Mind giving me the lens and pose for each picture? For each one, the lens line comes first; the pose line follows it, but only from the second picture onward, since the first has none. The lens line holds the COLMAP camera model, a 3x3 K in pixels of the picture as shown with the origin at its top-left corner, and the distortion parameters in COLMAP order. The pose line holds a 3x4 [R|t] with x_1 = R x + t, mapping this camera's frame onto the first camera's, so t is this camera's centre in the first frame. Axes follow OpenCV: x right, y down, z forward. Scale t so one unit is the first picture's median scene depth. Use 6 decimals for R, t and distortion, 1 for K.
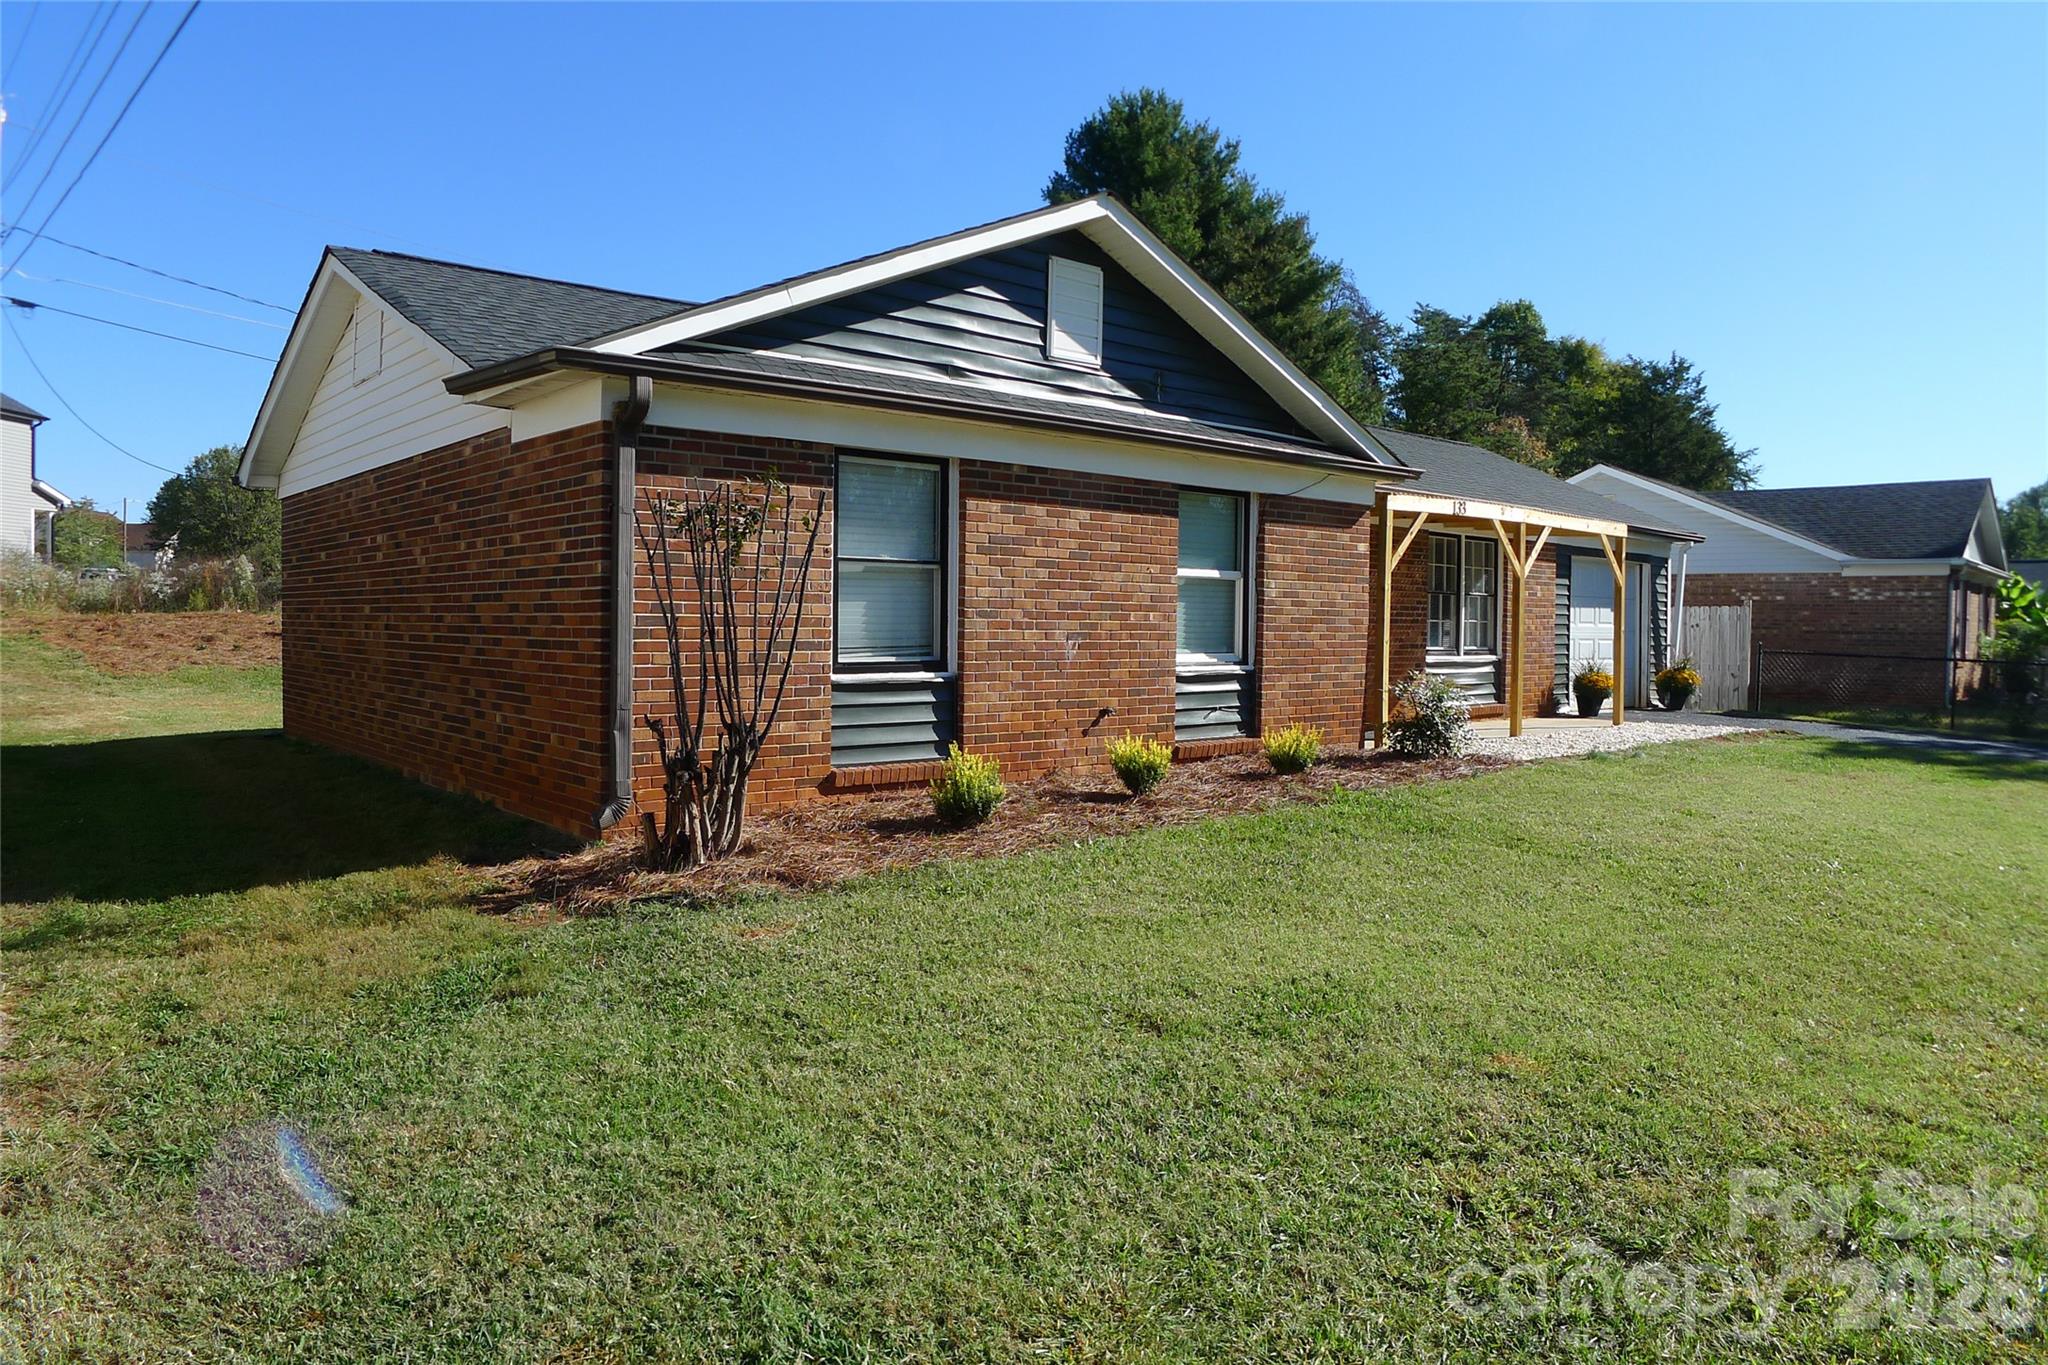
lens RADIAL K [[1328.4, 0, 1024.0], [0, 1328.4, 682.5], [0, 0, 1]] dist [-0.118663, 0.036738]
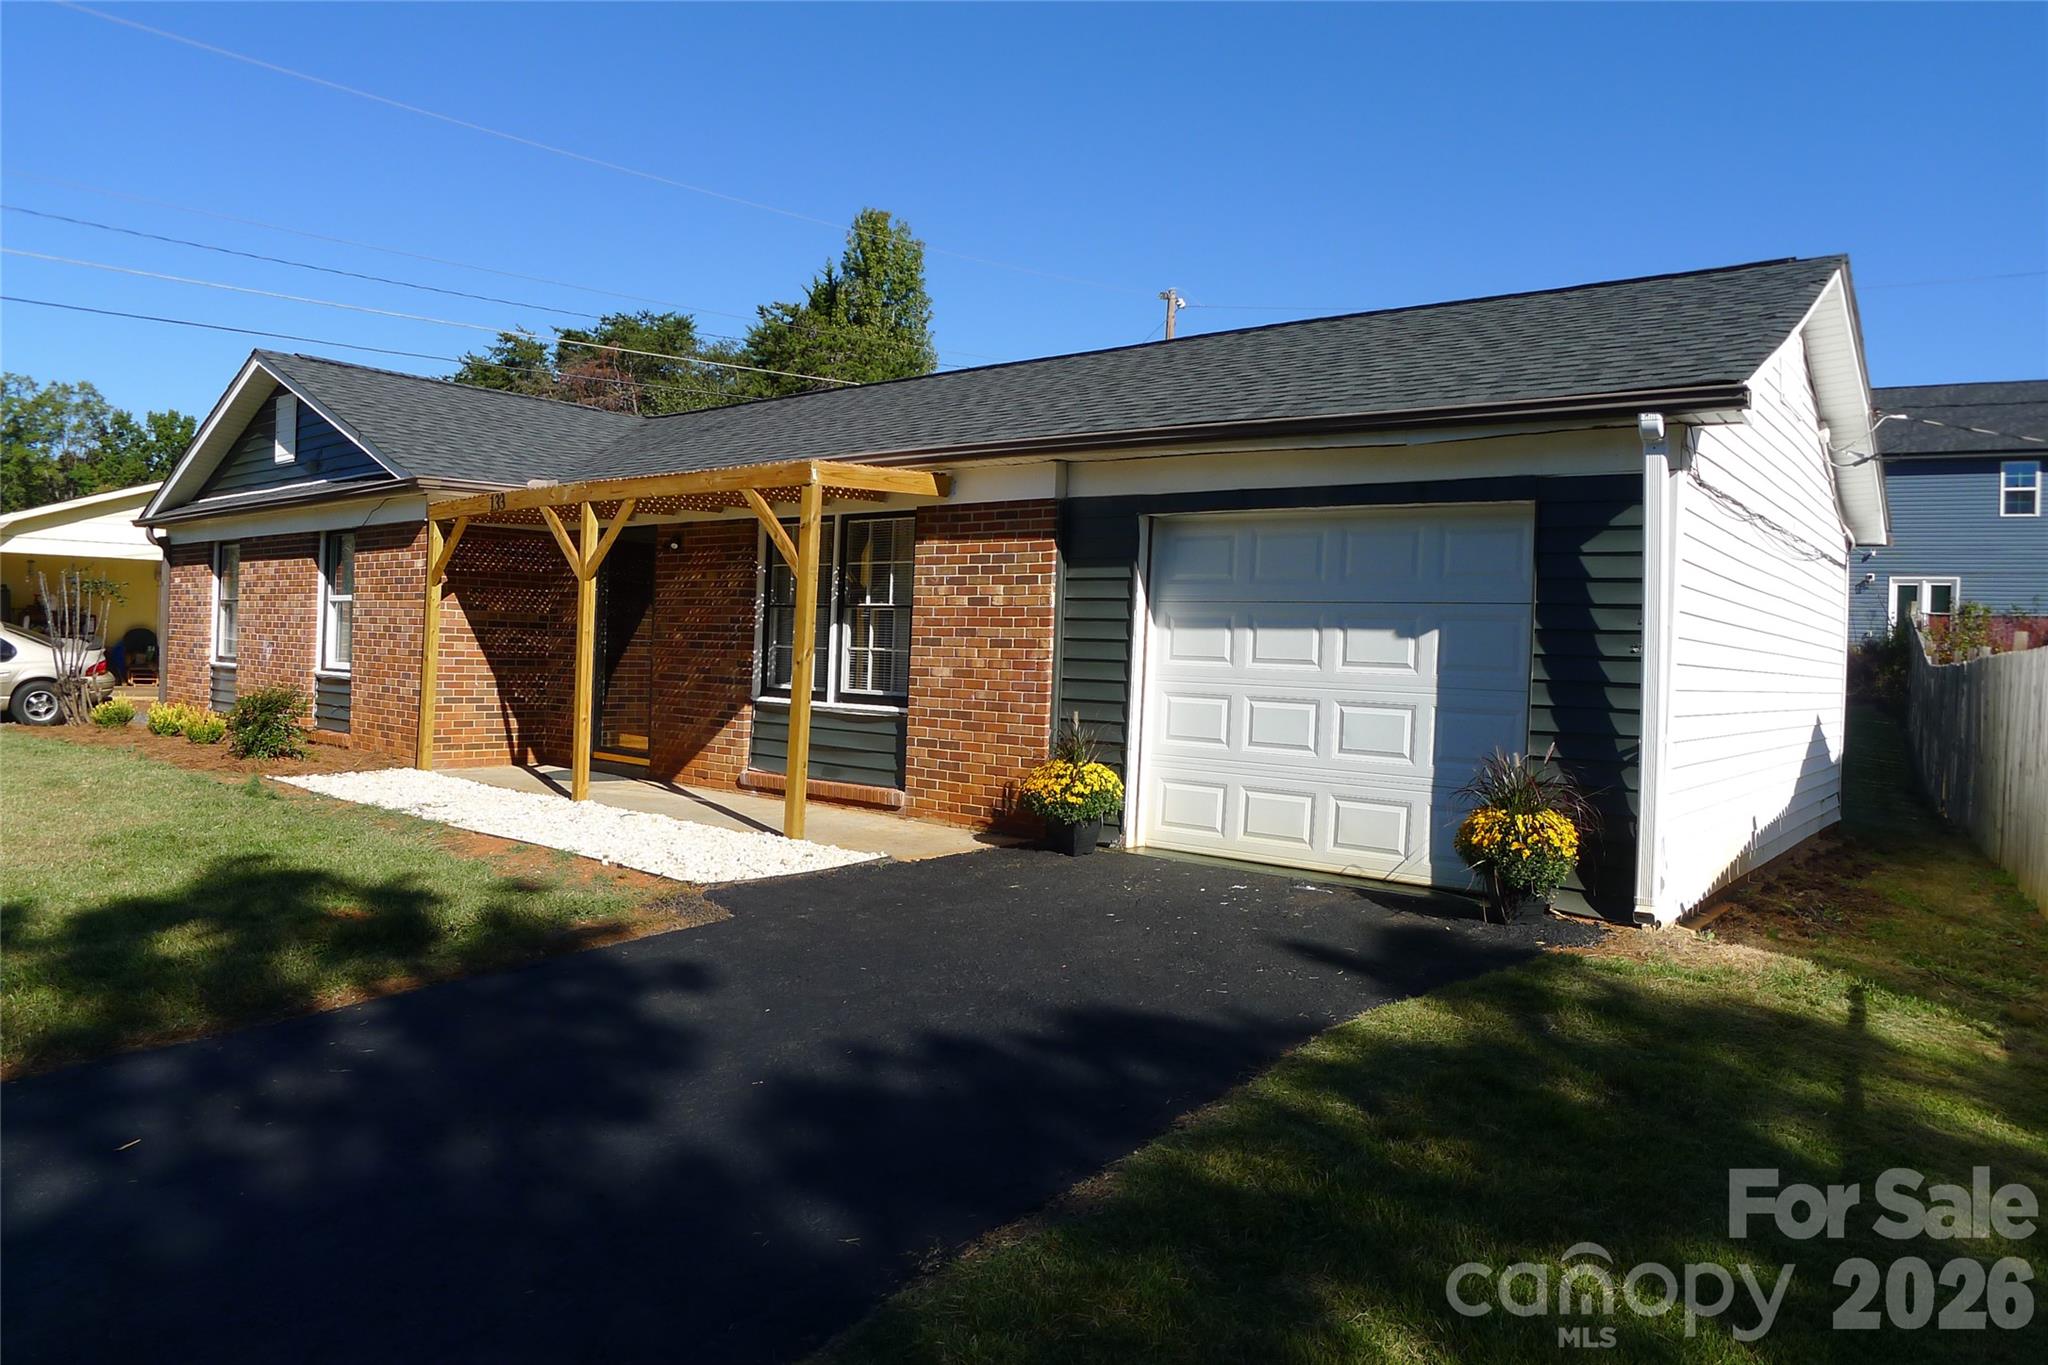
lens RADIAL K [[1328.4, 0, 1024.0], [0, 1328.4, 682.5], [0, 0, 1]] dist [-0.118663, 0.036738]
pose [[0.171189, 0.016324, -0.985103, 1.426220], [-0.079065, 0.996866, 0.002779, -0.056191], [0.982061, 0.077411, 0.171943, 1.408998]]
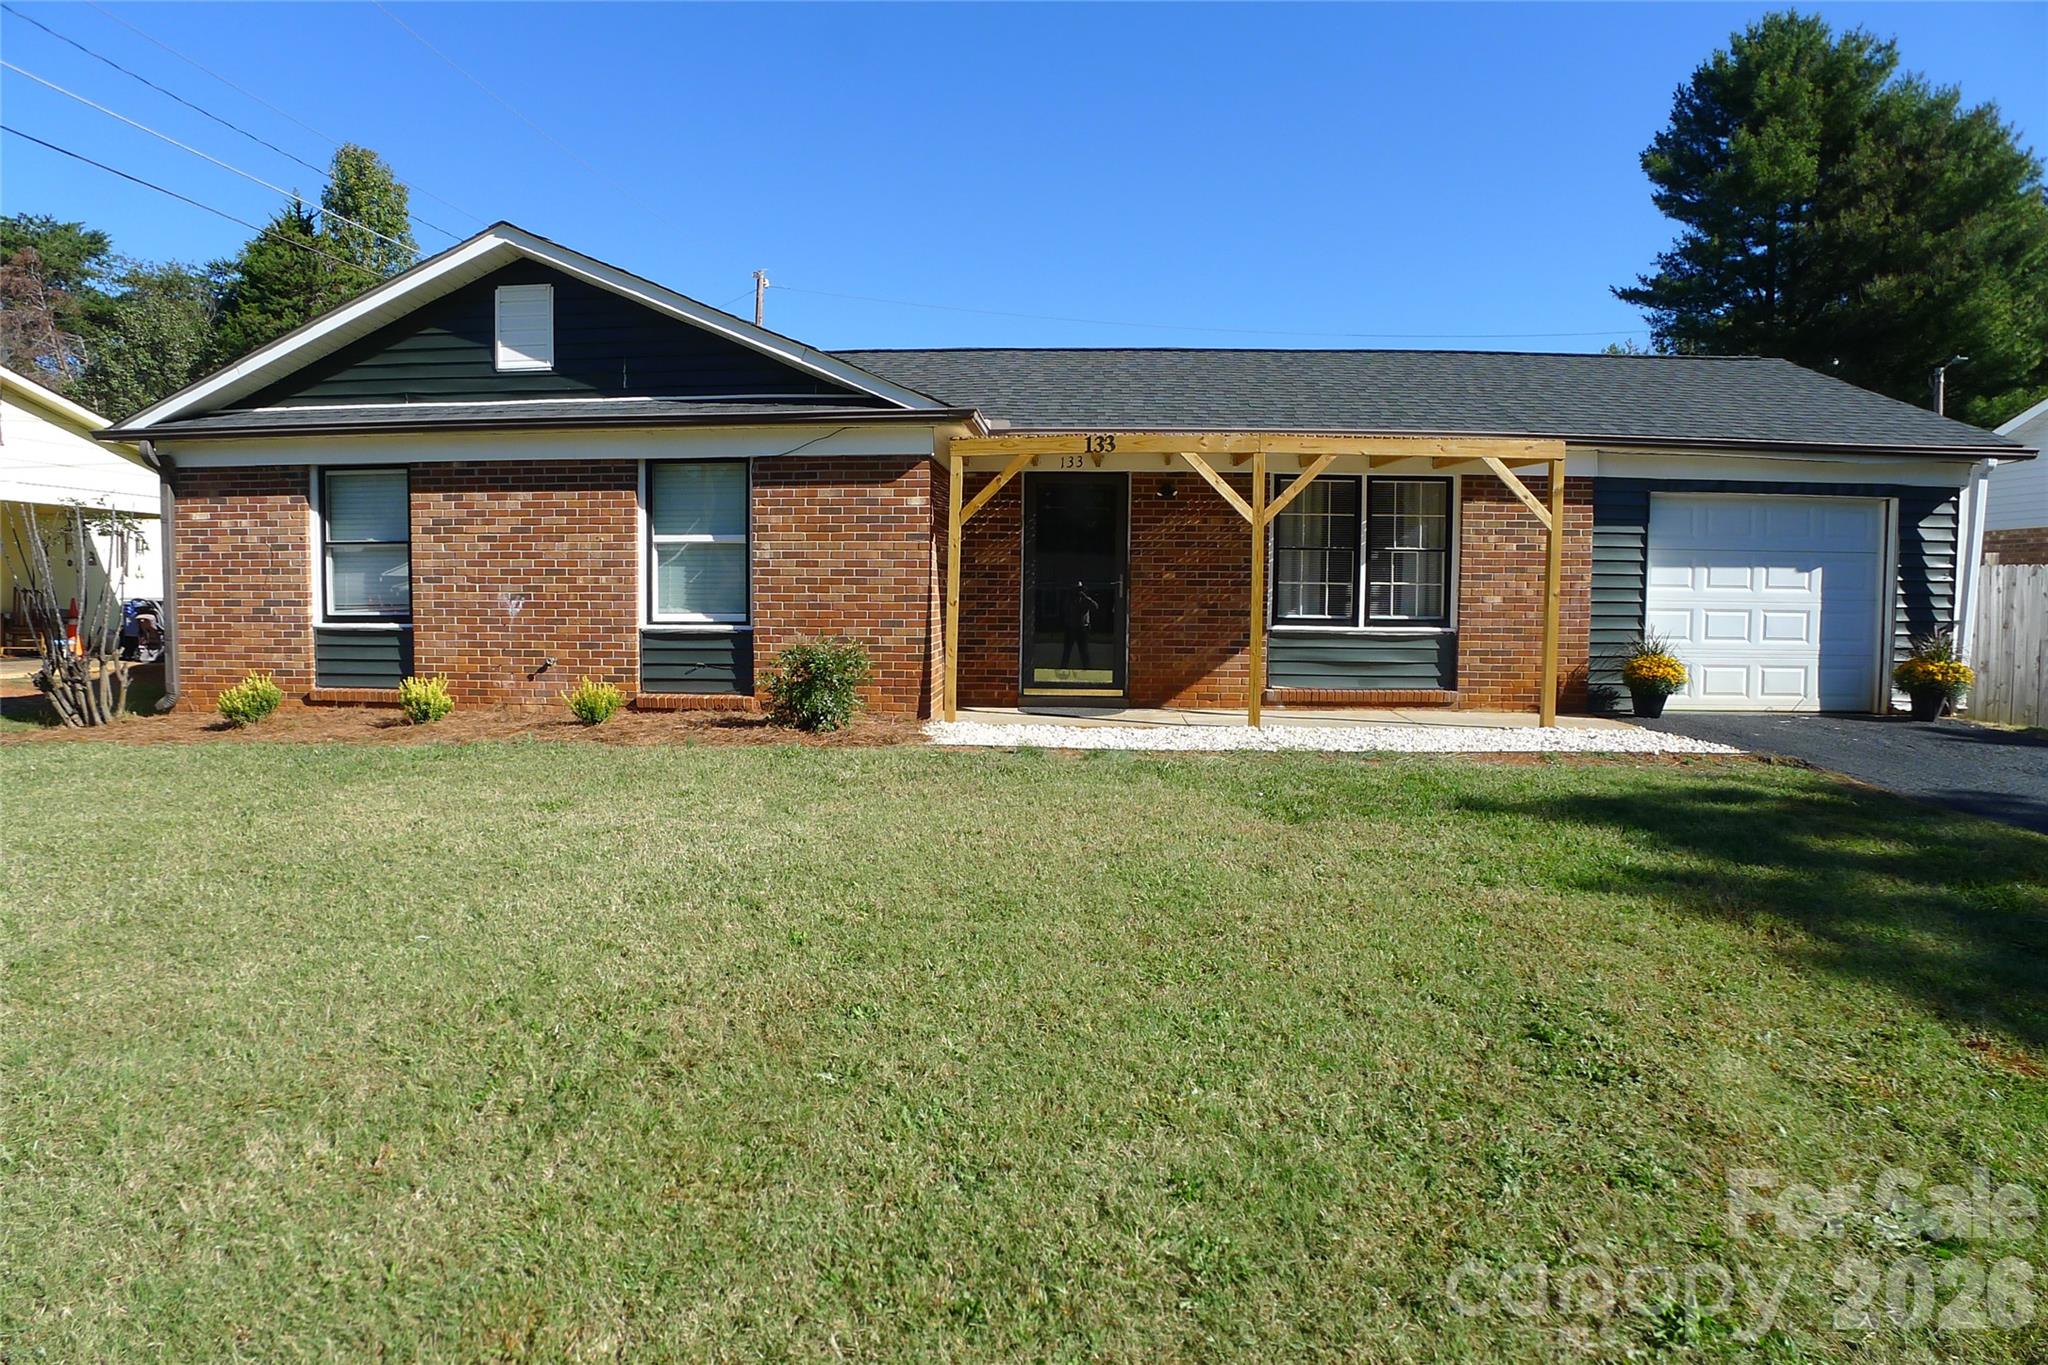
lens RADIAL K [[1070.9, 0, 1023.0], [0, 1070.9, 672.0], [0, 0, 1]] dist [-0.100367, 0.024853]
pose [[0.718379, 0.044252, -0.694243, 0.916557], [-0.030908, 0.999020, 0.031697, -0.009637], [0.694965, -0.001313, 0.719043, 0.560108]]
